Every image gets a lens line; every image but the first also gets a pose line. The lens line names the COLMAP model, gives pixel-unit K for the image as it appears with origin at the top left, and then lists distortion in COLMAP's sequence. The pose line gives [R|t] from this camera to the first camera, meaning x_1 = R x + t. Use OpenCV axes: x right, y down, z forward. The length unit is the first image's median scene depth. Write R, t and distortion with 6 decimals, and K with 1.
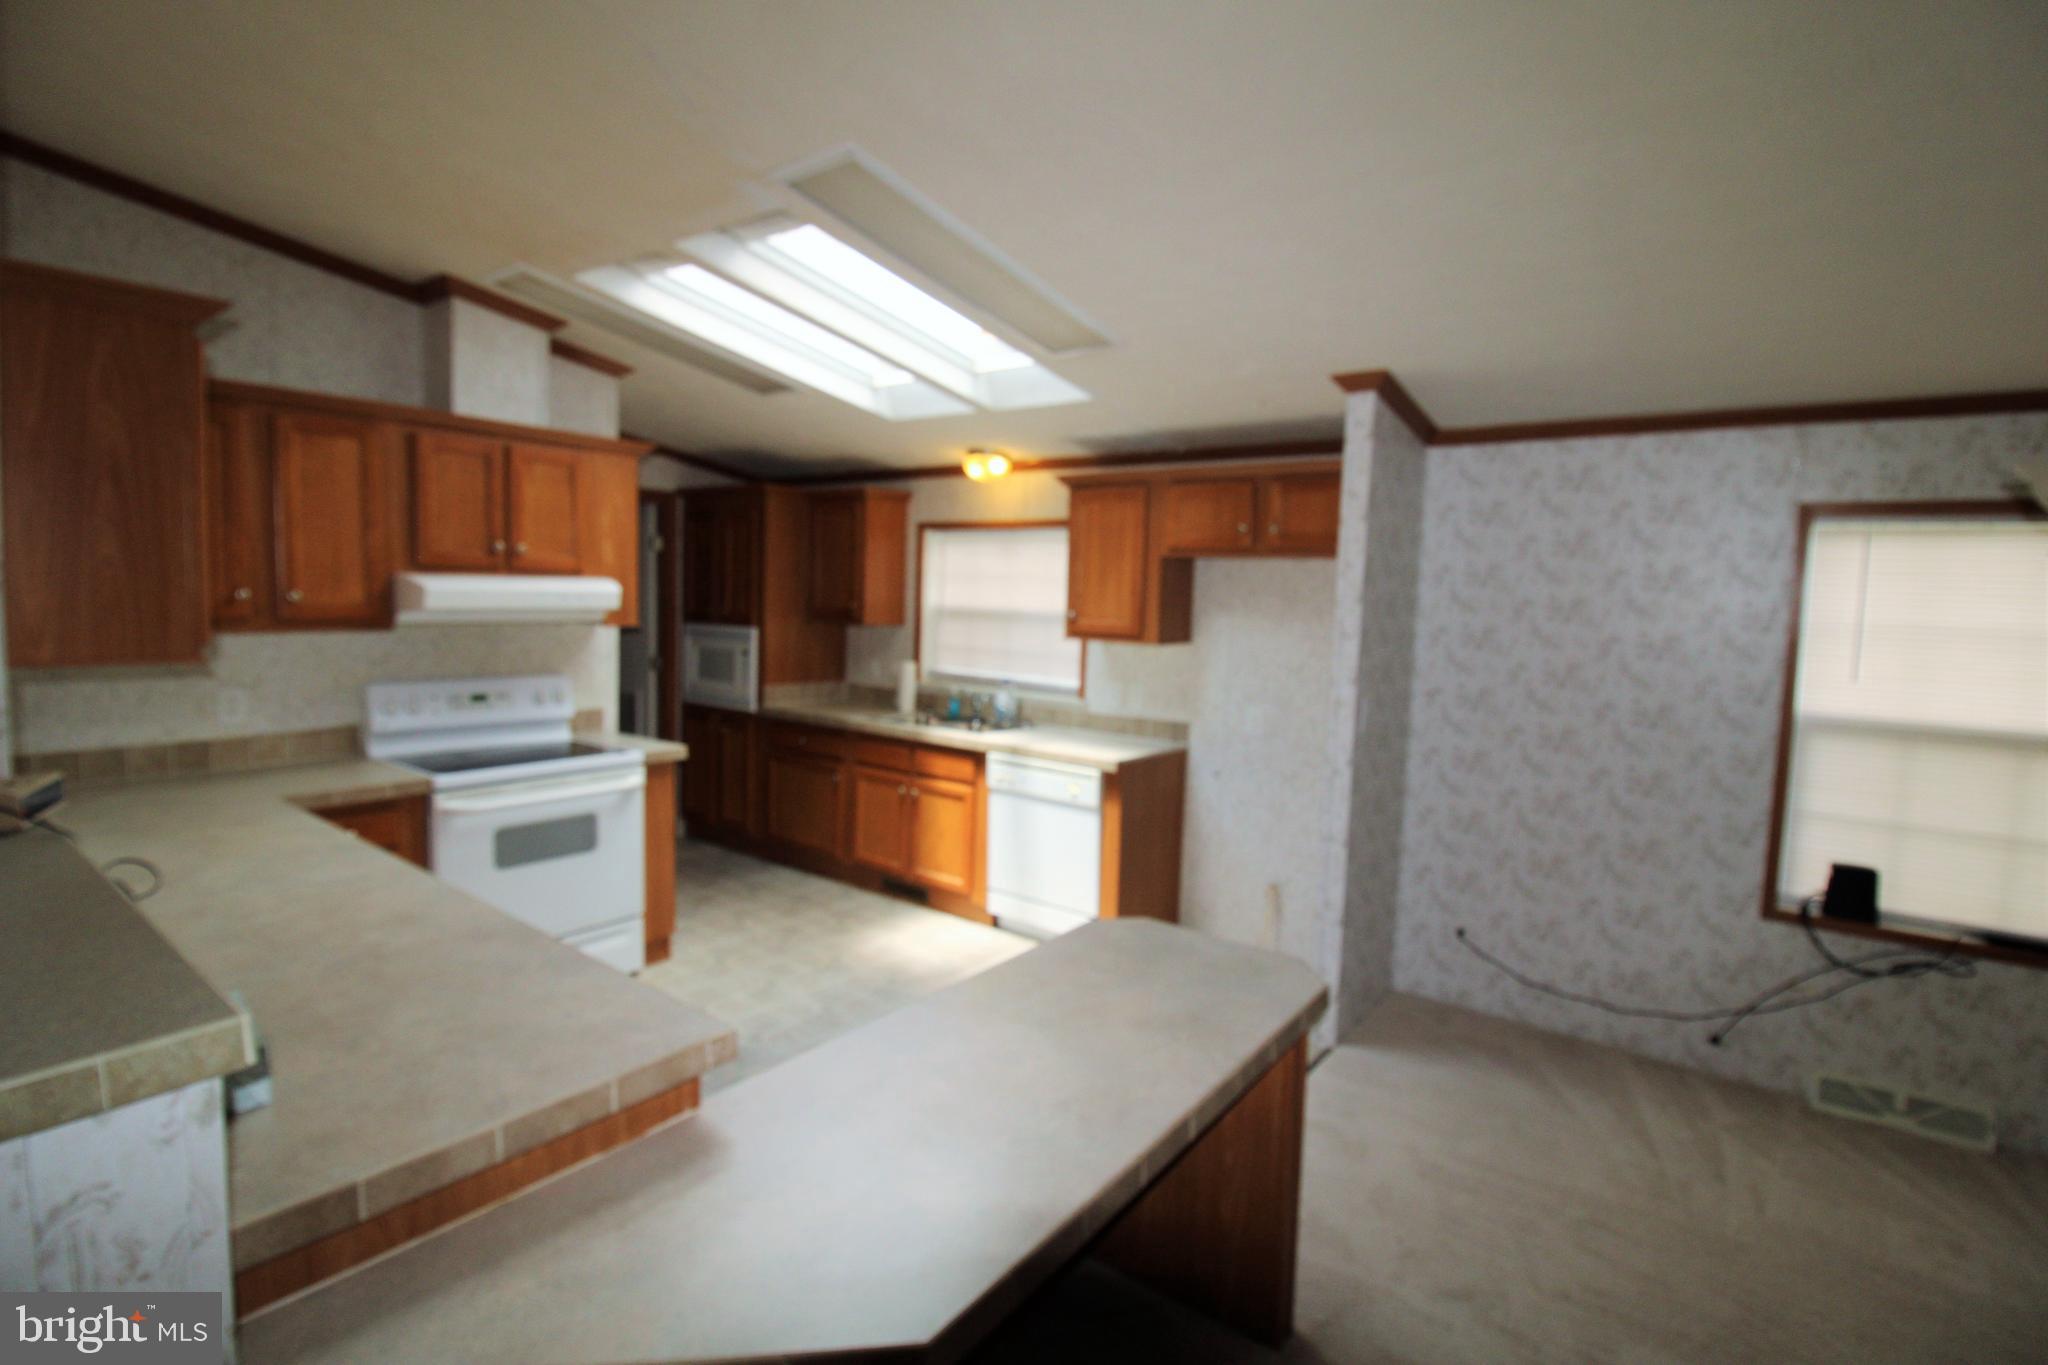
lens RADIAL K [[951.9, 0, 1043.1], [0, 951.9, 667.0], [0, 0, 1]] dist [-0.000369, -0.012924]
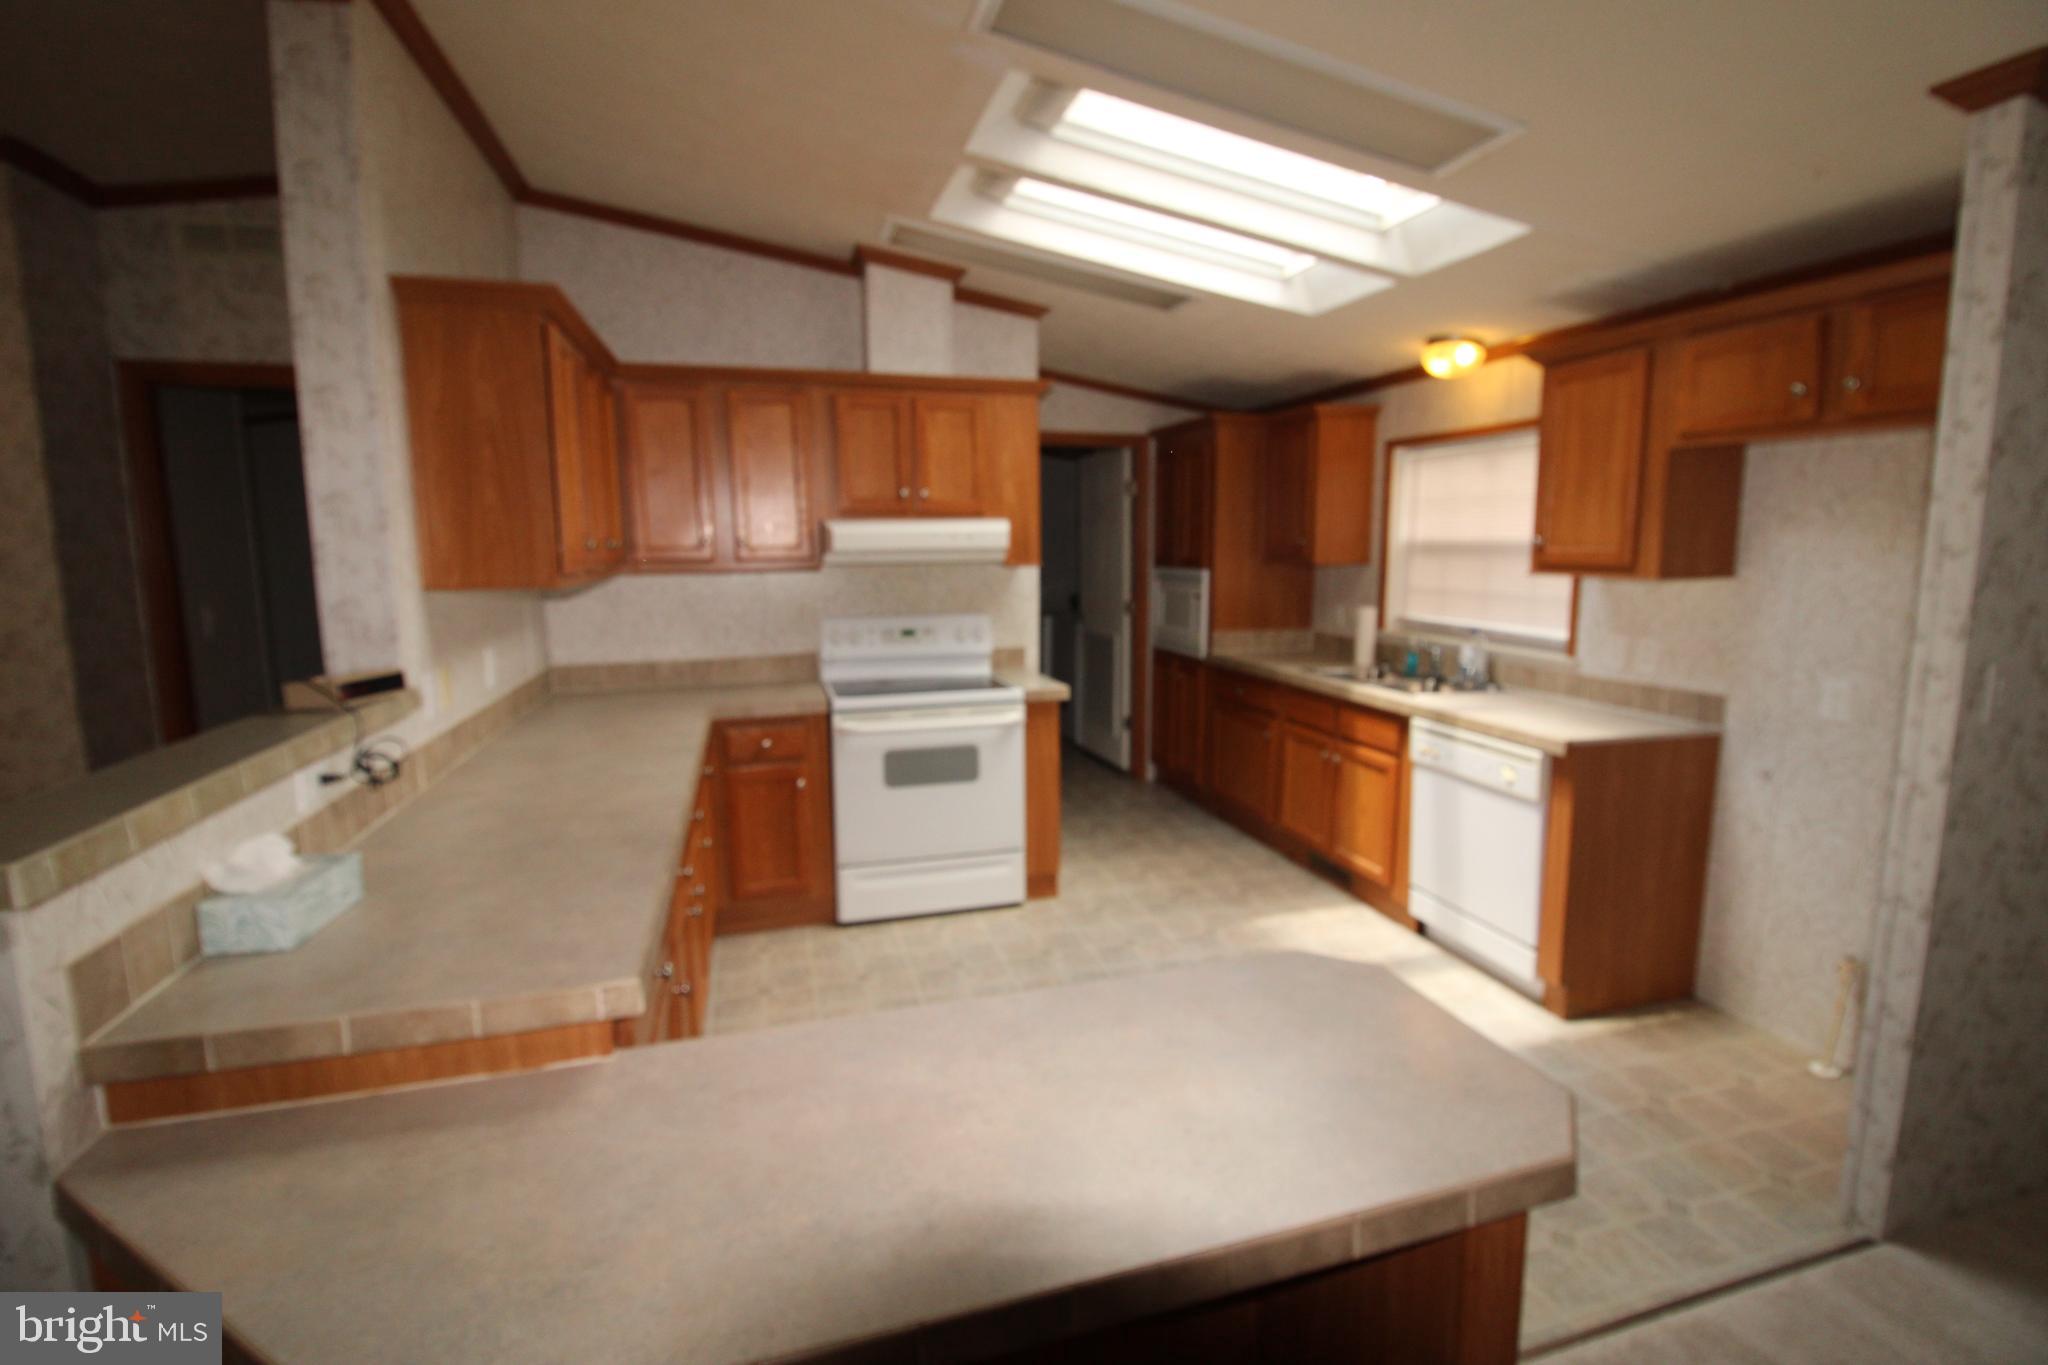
lens RADIAL K [[951.9, 0, 1046.3], [0, 951.9, 674.2], [0, 0, 1]] dist [-0.000369, -0.012924]
pose [[0.803880, 0.047433, -0.592897, 0.200987], [-0.015439, 0.998143, 0.058921, 0.013164], [0.594591, -0.038211, 0.803120, 0.208716]]
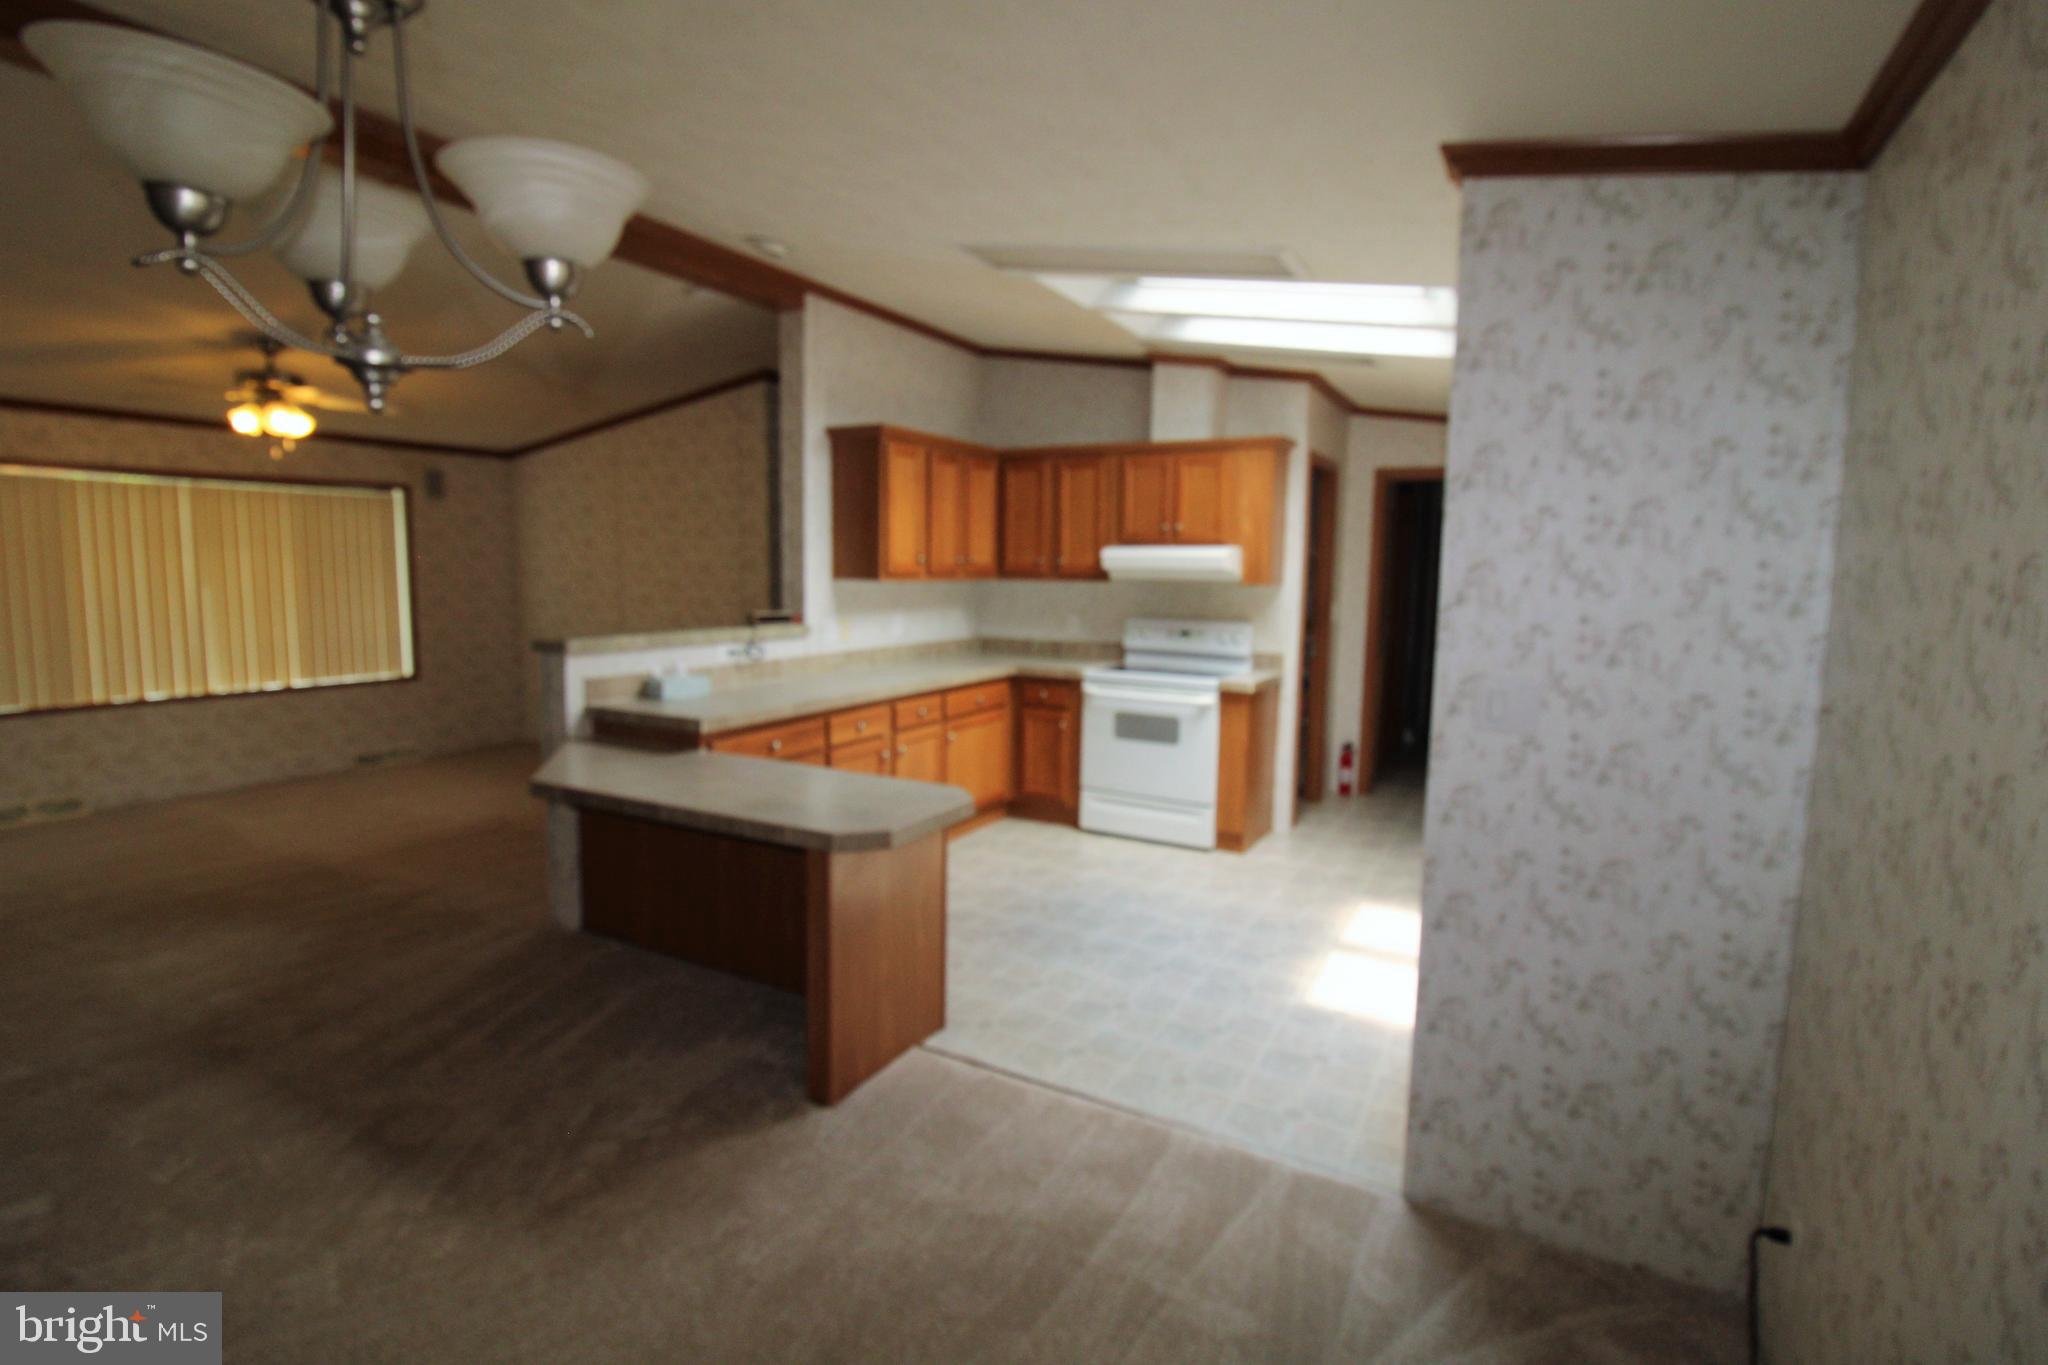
lens RADIAL K [[951.9, 0, 1039.9], [0, 951.9, 665.1], [0, 0, 1]] dist [-0.000369, -0.012924]
pose [[0.149453, 0.072654, -0.986096, 0.830179], [-0.088617, 0.994268, 0.059825, 0.014016], [0.984790, 0.078444, 0.155035, 0.576308]]
